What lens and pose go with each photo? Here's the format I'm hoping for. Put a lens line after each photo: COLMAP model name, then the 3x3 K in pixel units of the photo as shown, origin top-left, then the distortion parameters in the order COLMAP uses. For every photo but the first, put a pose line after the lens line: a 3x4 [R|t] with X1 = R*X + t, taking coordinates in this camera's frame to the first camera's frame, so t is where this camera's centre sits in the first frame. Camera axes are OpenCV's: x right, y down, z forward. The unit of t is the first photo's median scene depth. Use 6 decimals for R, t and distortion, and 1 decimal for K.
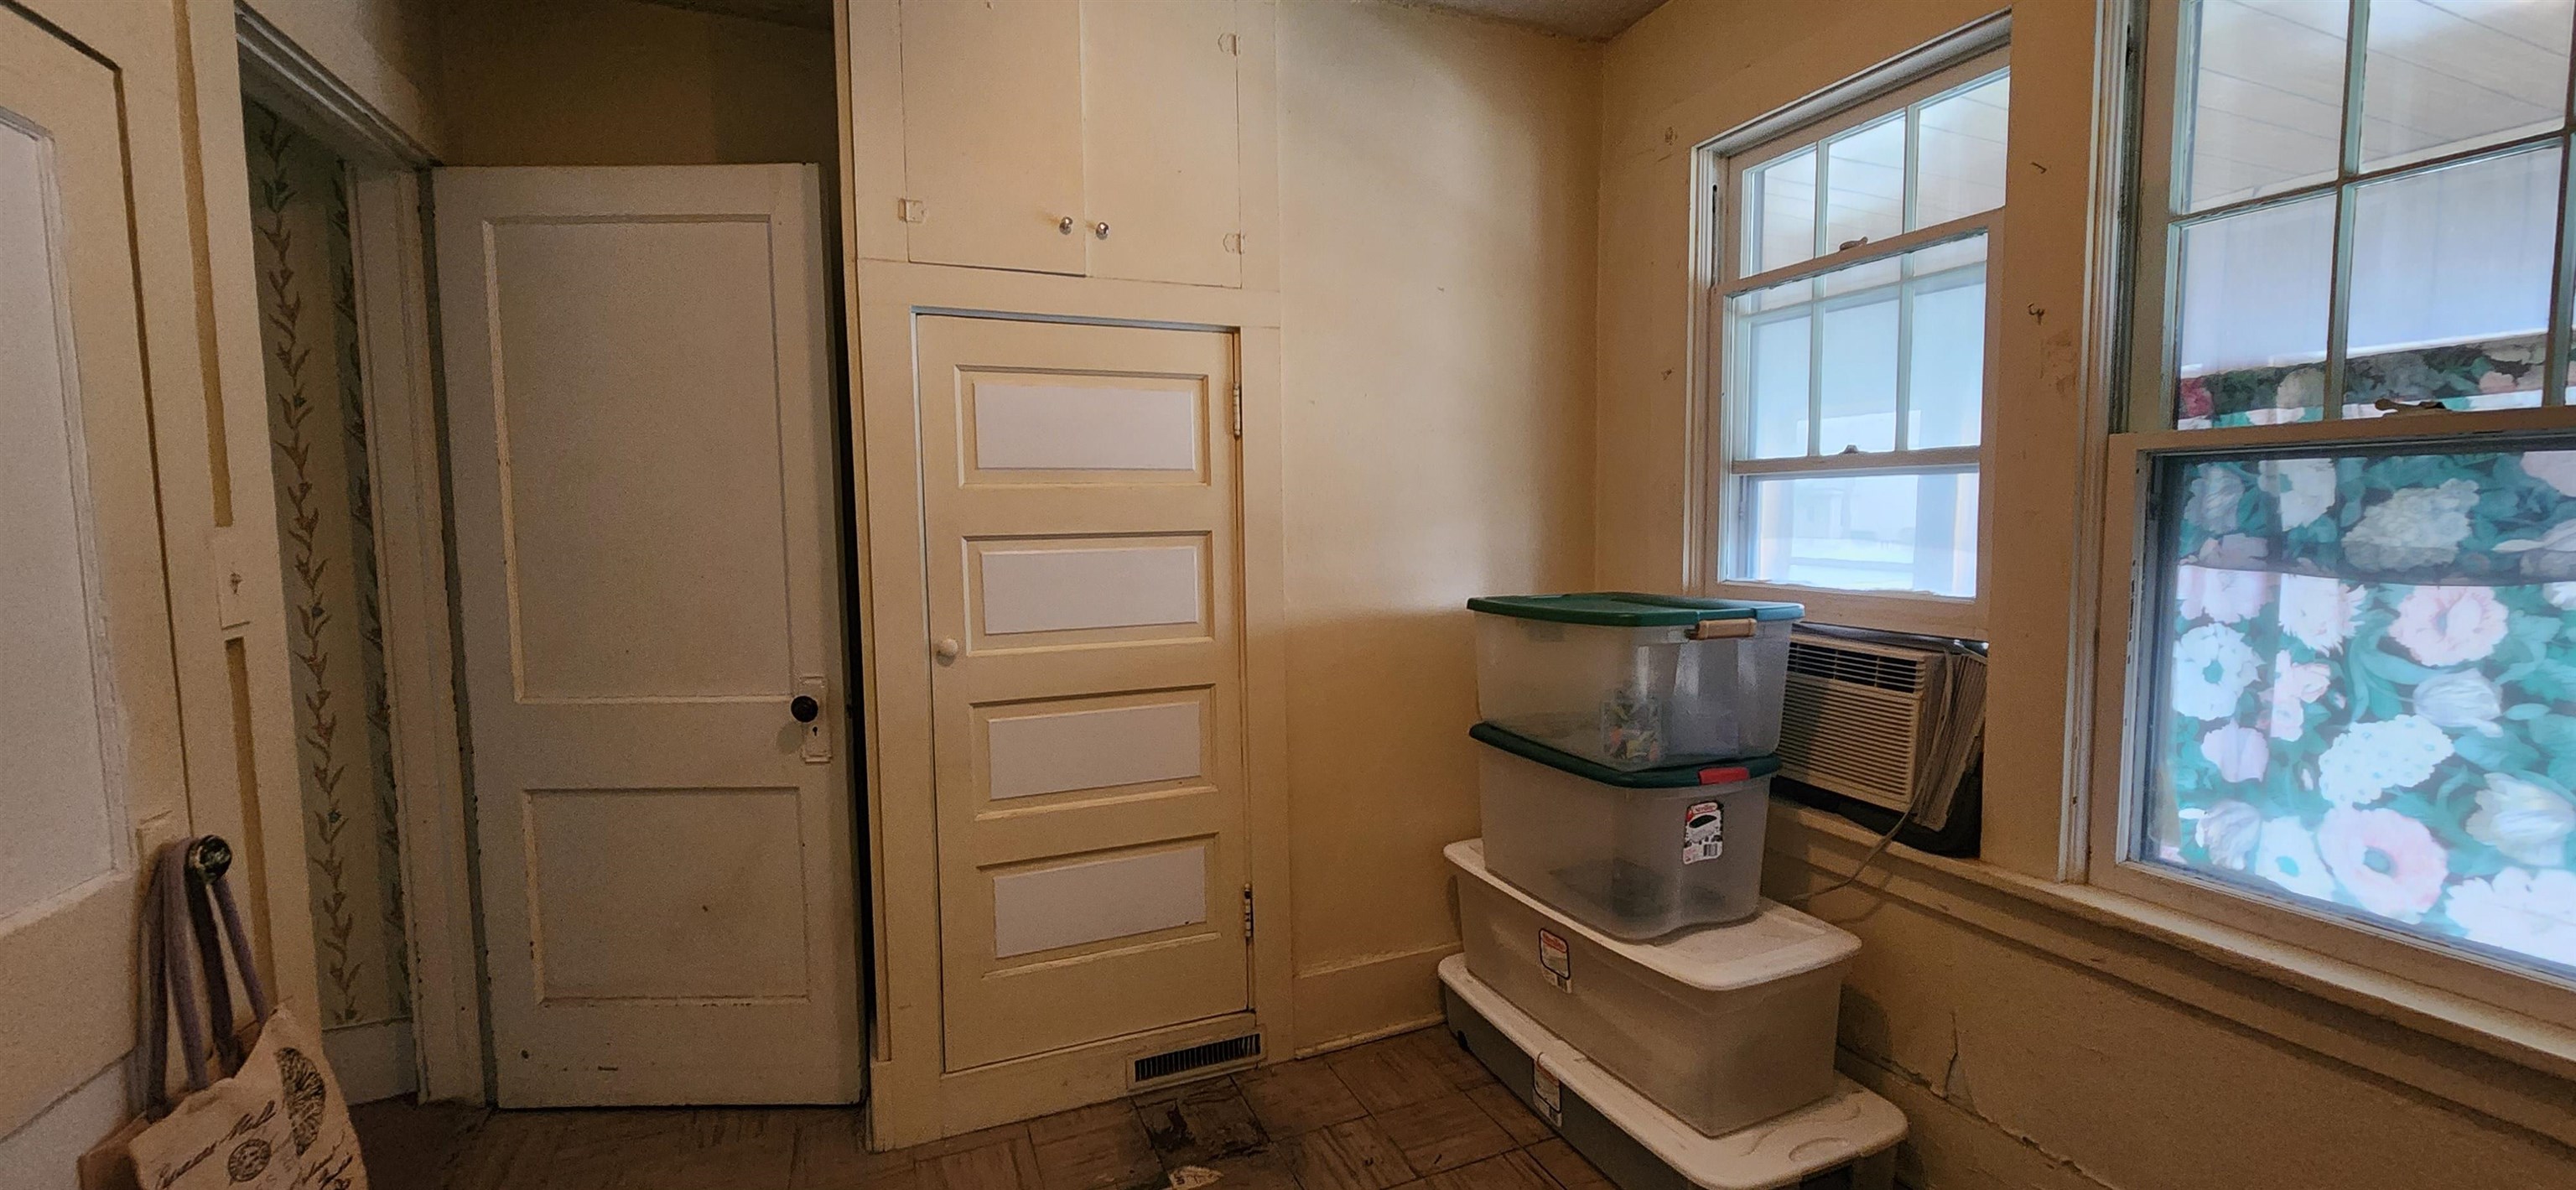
lens RADIAL K [[1028.2, 0, 1293.0], [0, 1028.2, 592.4], [0, 0, 1]] dist [0.001101, -0.000501]
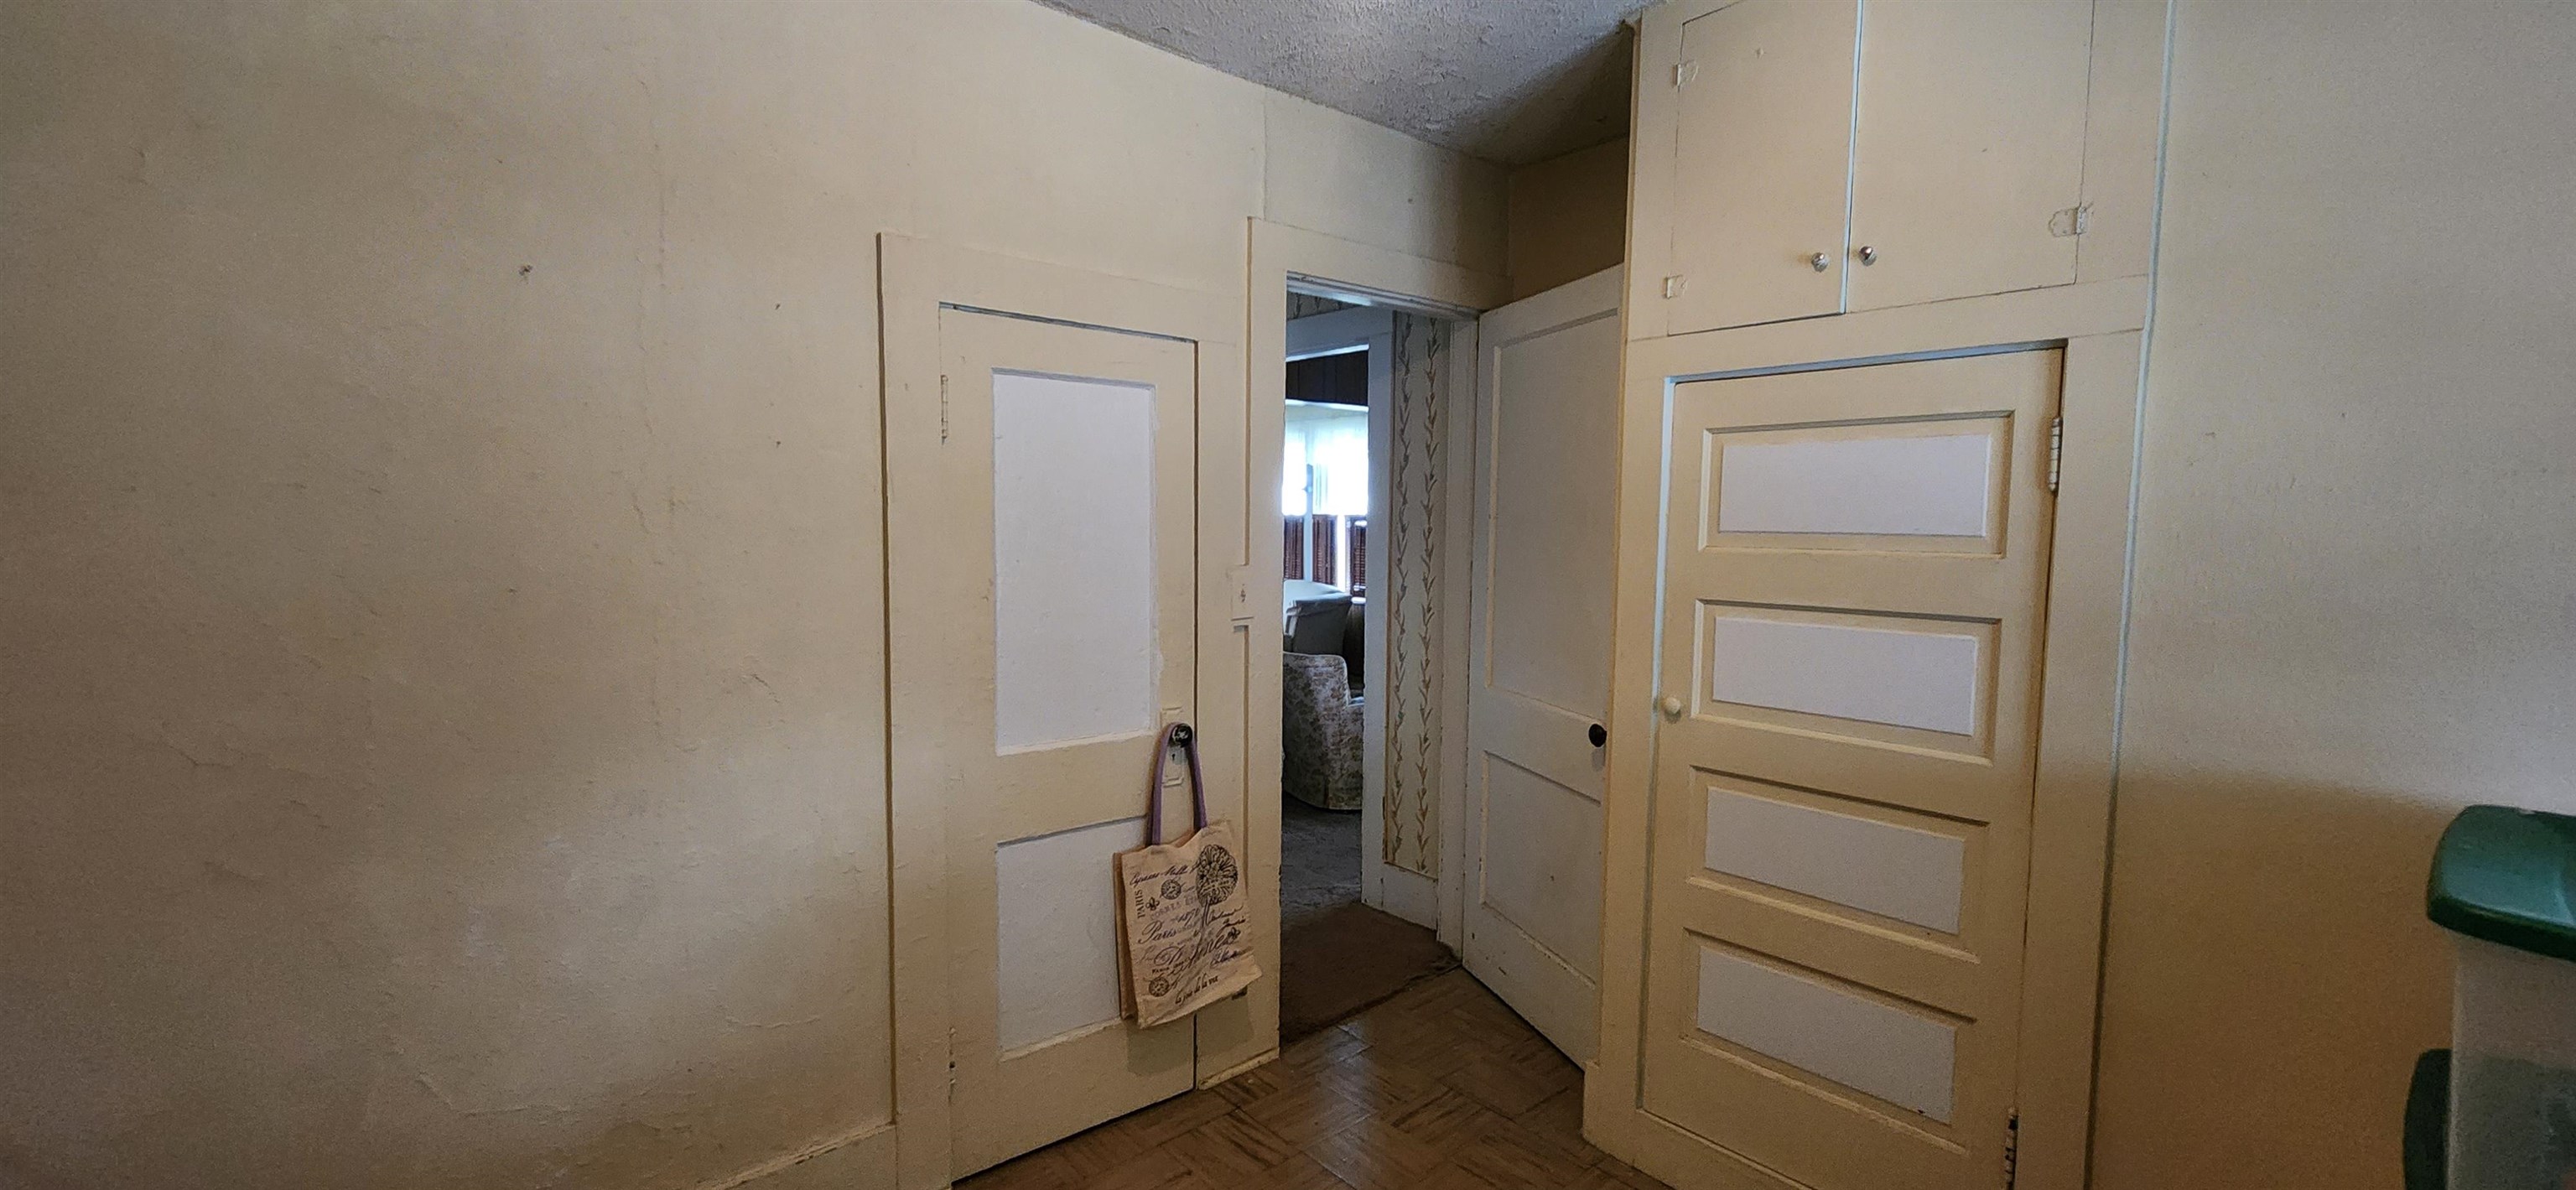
lens RADIAL K [[1028.2, 0, 1293.0], [0, 1028.2, 592.4], [0, 0, 1]] dist [0.001101, -0.000501]
pose [[0.332424, 0.083963, -0.939385, 0.472825], [-0.087293, 0.994493, 0.057998, -0.081684], [0.939081, 0.062722, 0.337923, 0.280245]]
